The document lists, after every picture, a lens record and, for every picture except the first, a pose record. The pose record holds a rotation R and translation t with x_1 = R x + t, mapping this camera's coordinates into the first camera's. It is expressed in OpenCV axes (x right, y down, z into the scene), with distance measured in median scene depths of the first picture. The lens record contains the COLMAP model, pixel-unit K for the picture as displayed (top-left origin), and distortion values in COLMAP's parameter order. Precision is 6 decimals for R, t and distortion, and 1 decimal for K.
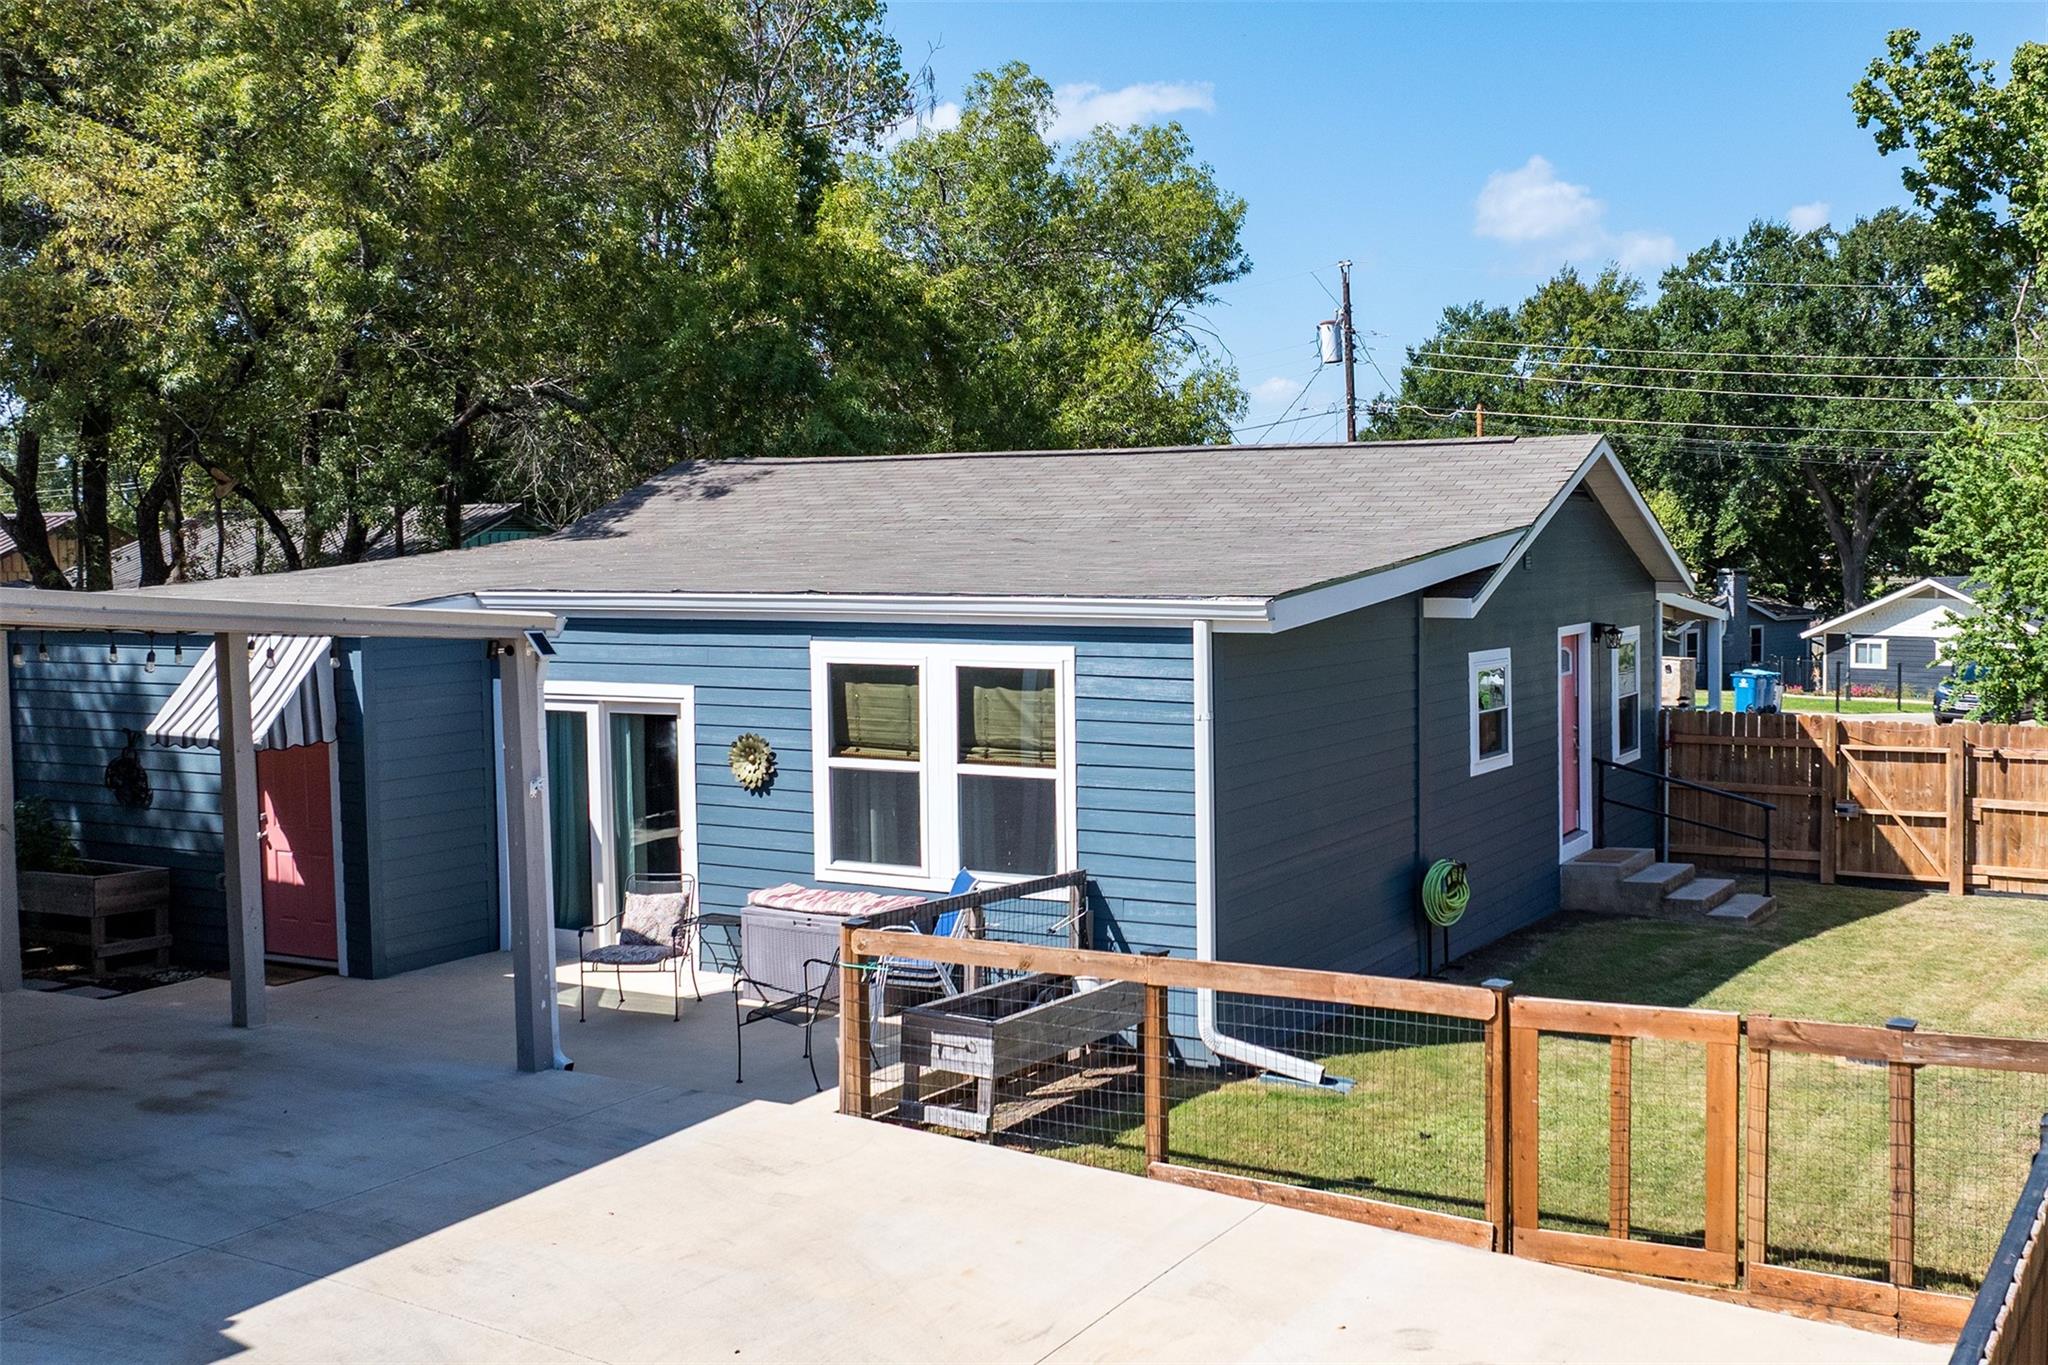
lens RADIAL K [[1981.1, 0, 1329.1], [0, 1981.1, 685.3], [0, 0, 1]] dist [-0.006916, -0.011622]
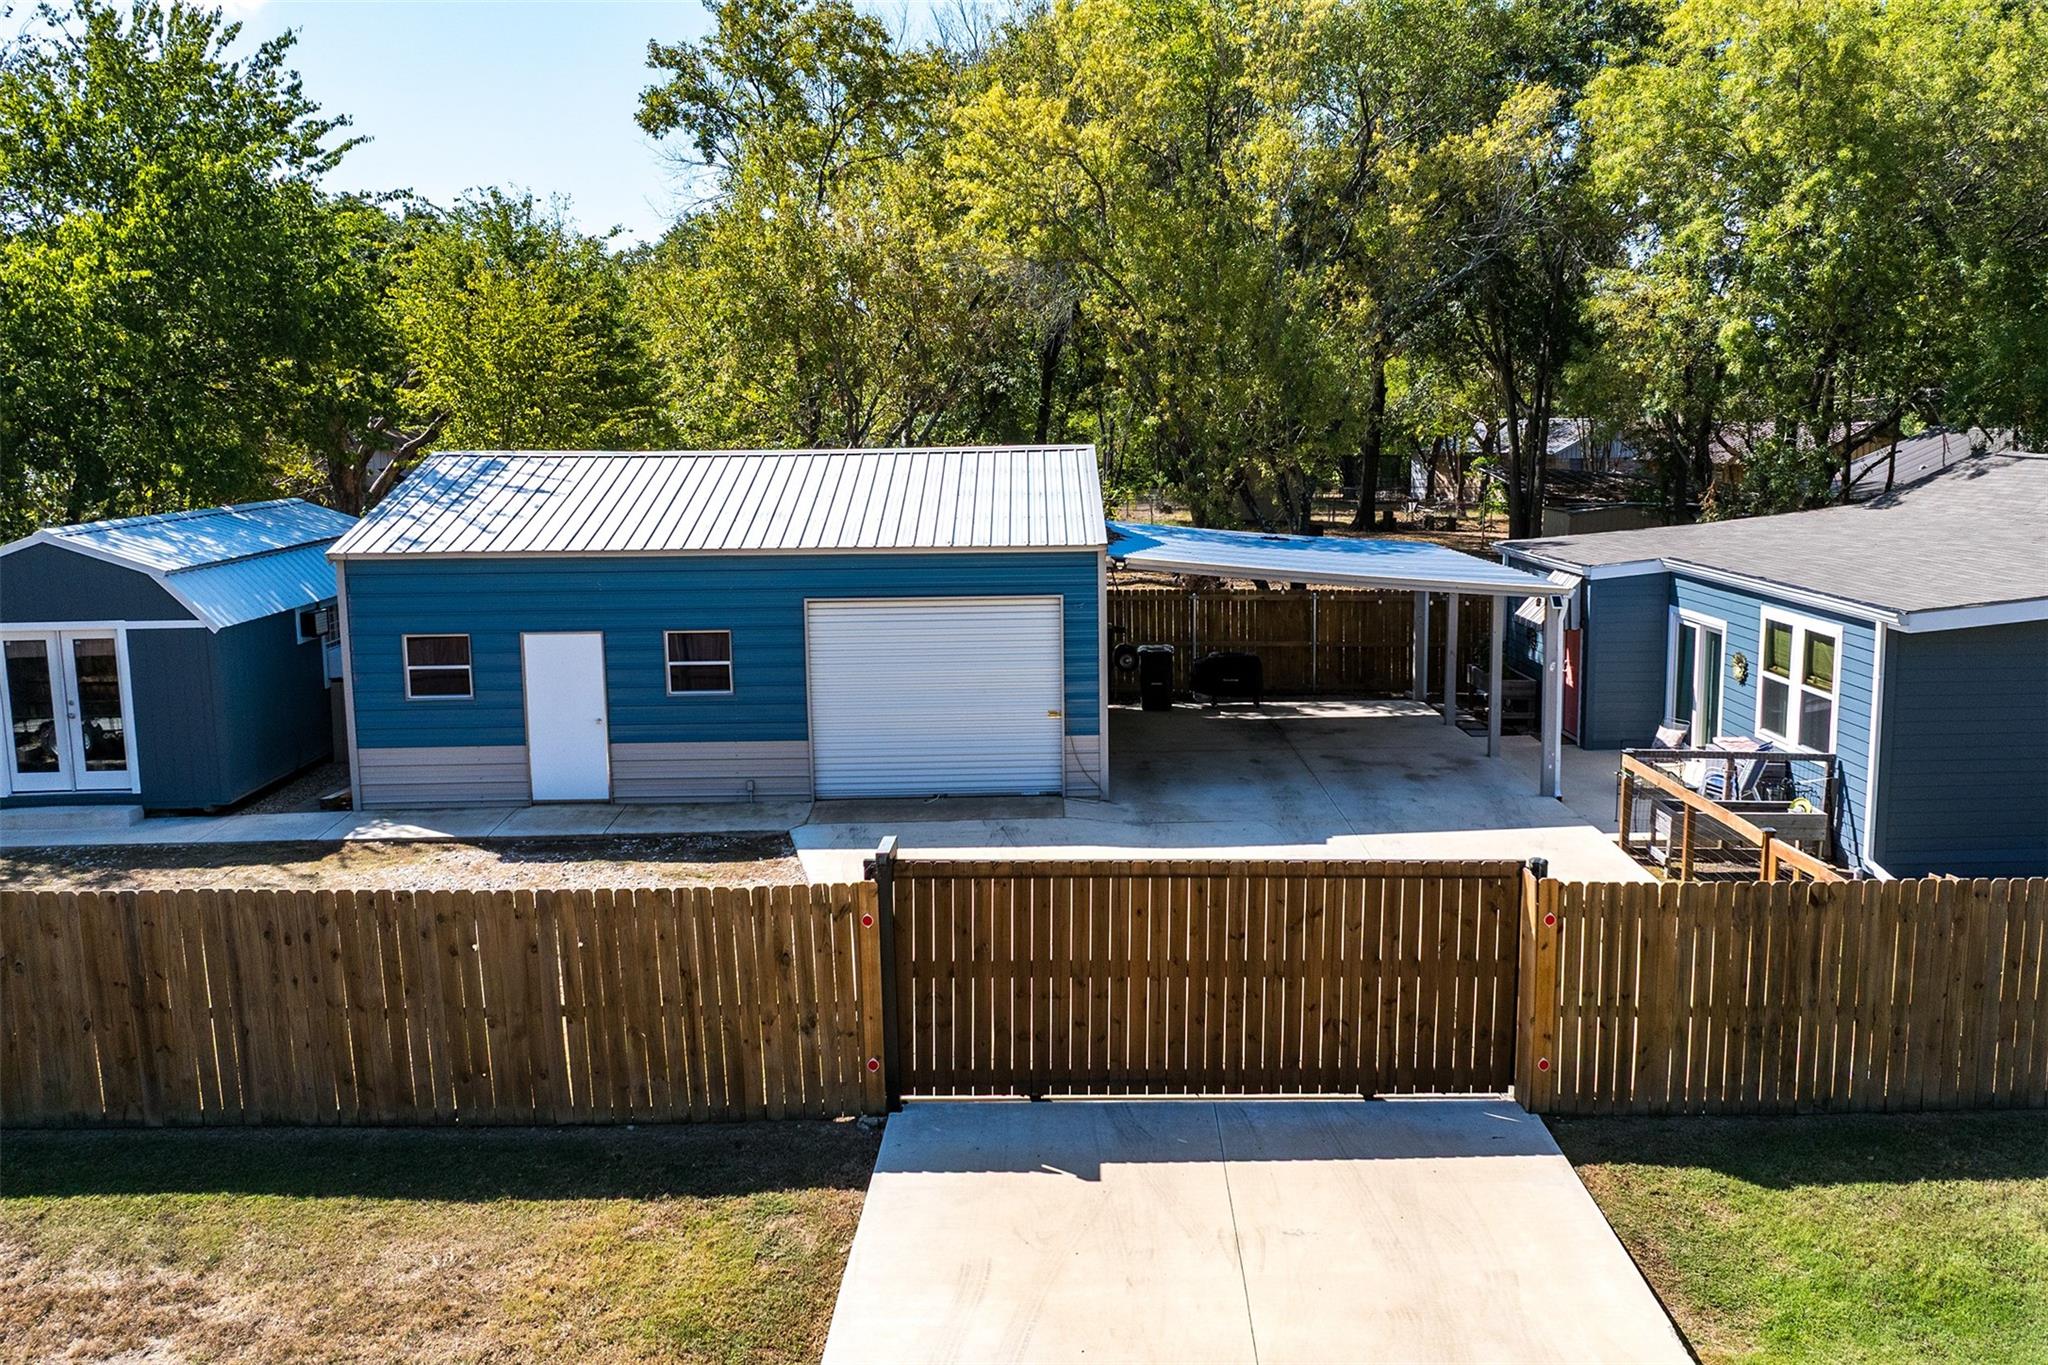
lens RADIAL K [[1757.4, 0, 1079.6], [0, 1757.4, 686.1], [0, 0, 1]] dist [-0.009792, -0.009741]
pose [[0.473633, 0.140404, -0.869459, 0.834323], [-0.059299, 0.990055, 0.127576, -0.115164], [0.878724, -0.008866, 0.477248, -0.303063]]
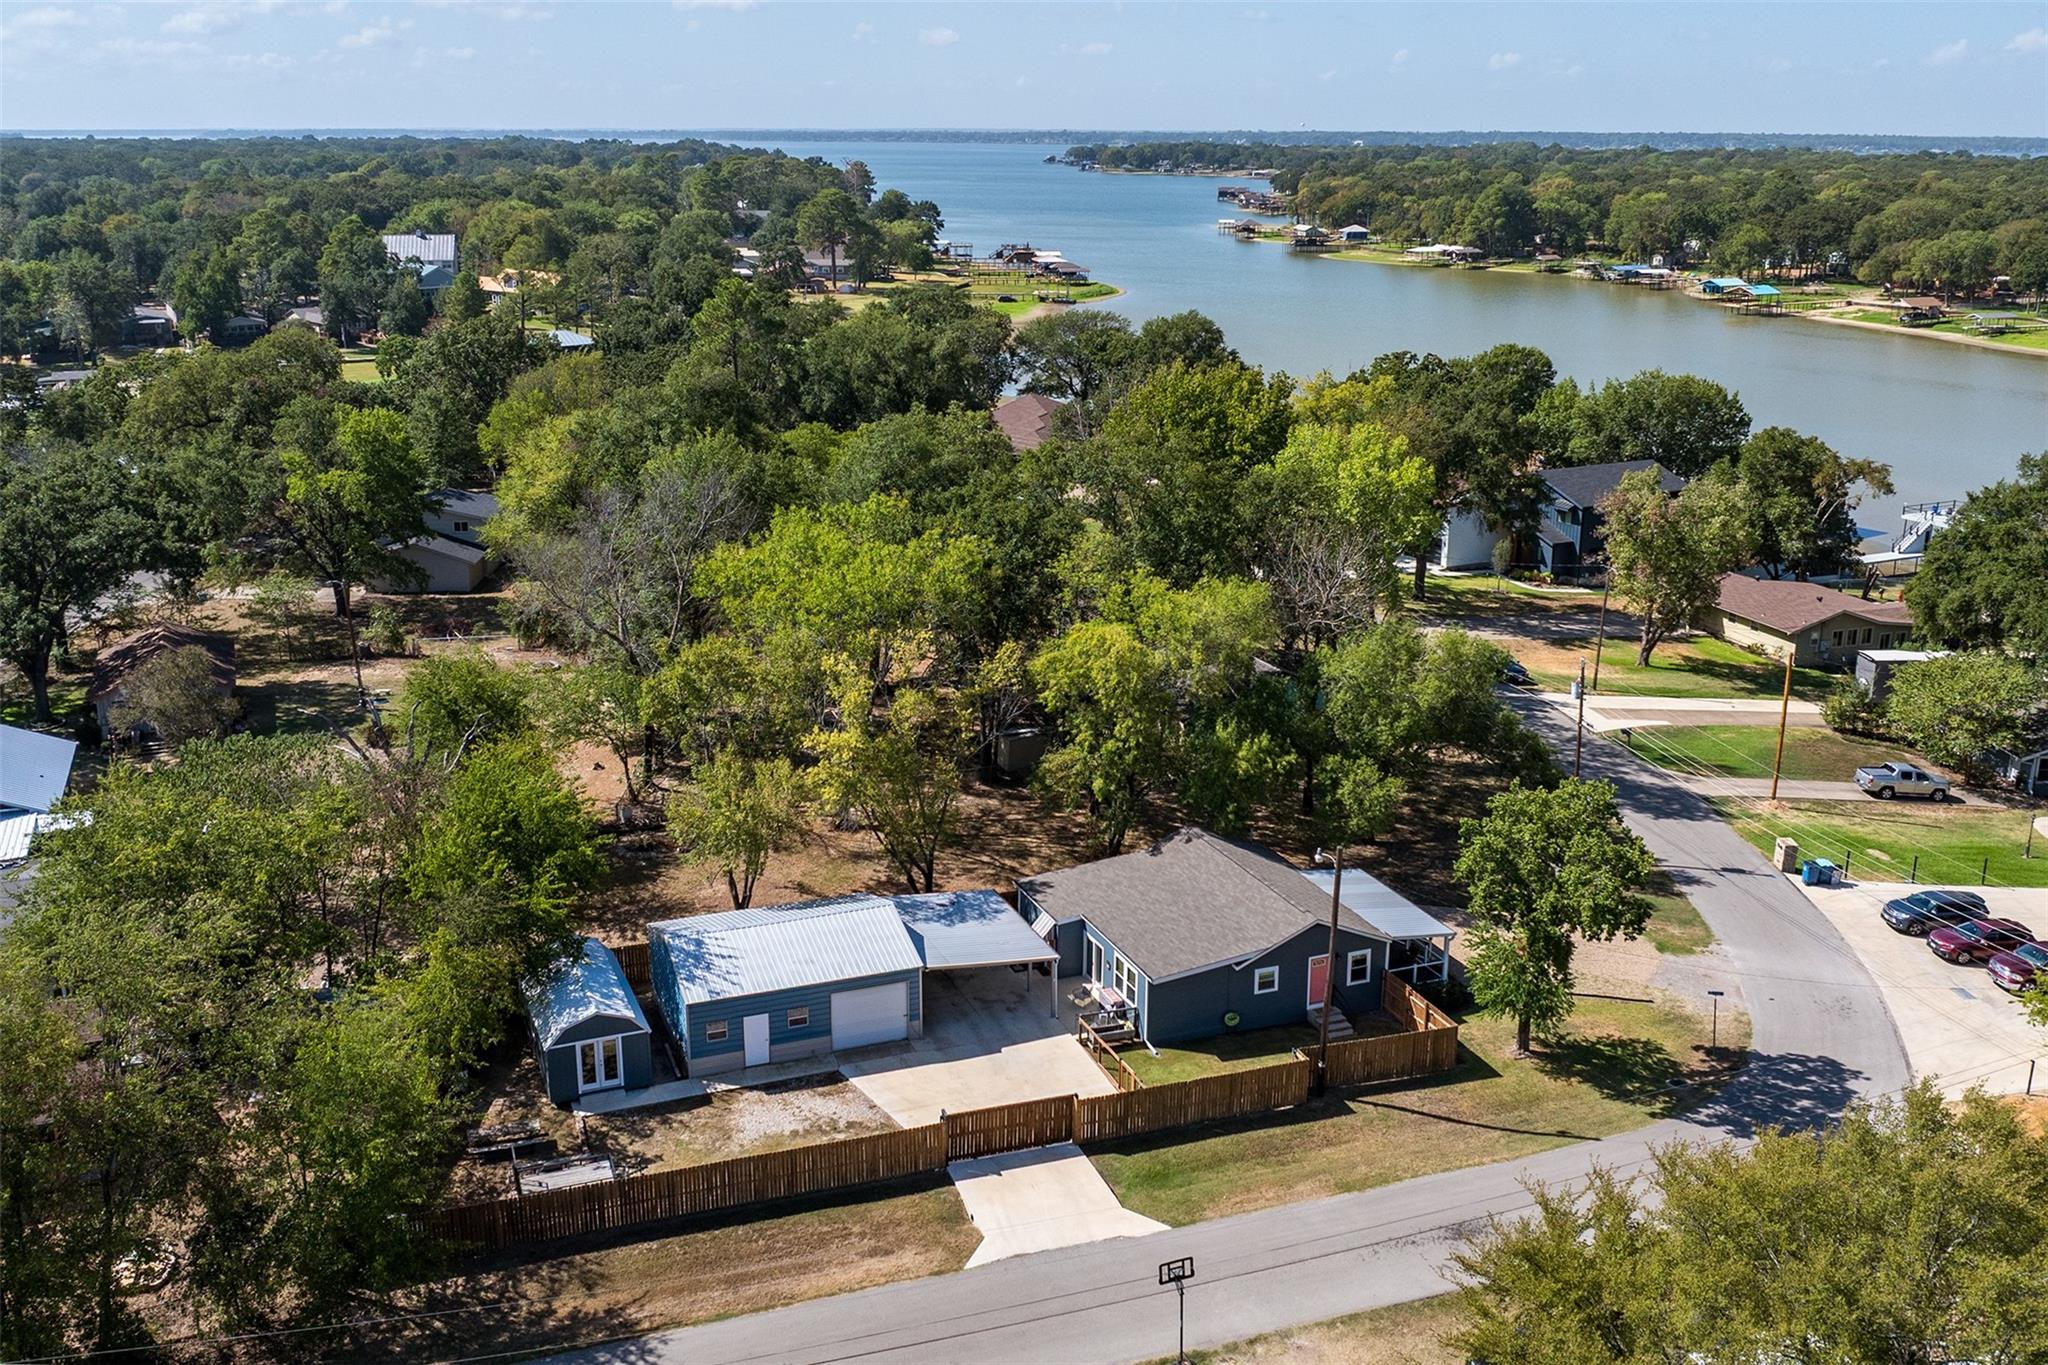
lens RADIAL K [[1971.8, 0, 1024.0], [0, 1971.8, 682.5], [0, 0, 1]] dist [-0.011982, -0.008504]
pose [[0.742473, 0.201534, -0.638841, 2.993112], [-0.065648, 0.970971, 0.230013, -2.043448], [0.666652, -0.128839, 0.734150, -3.217559]]
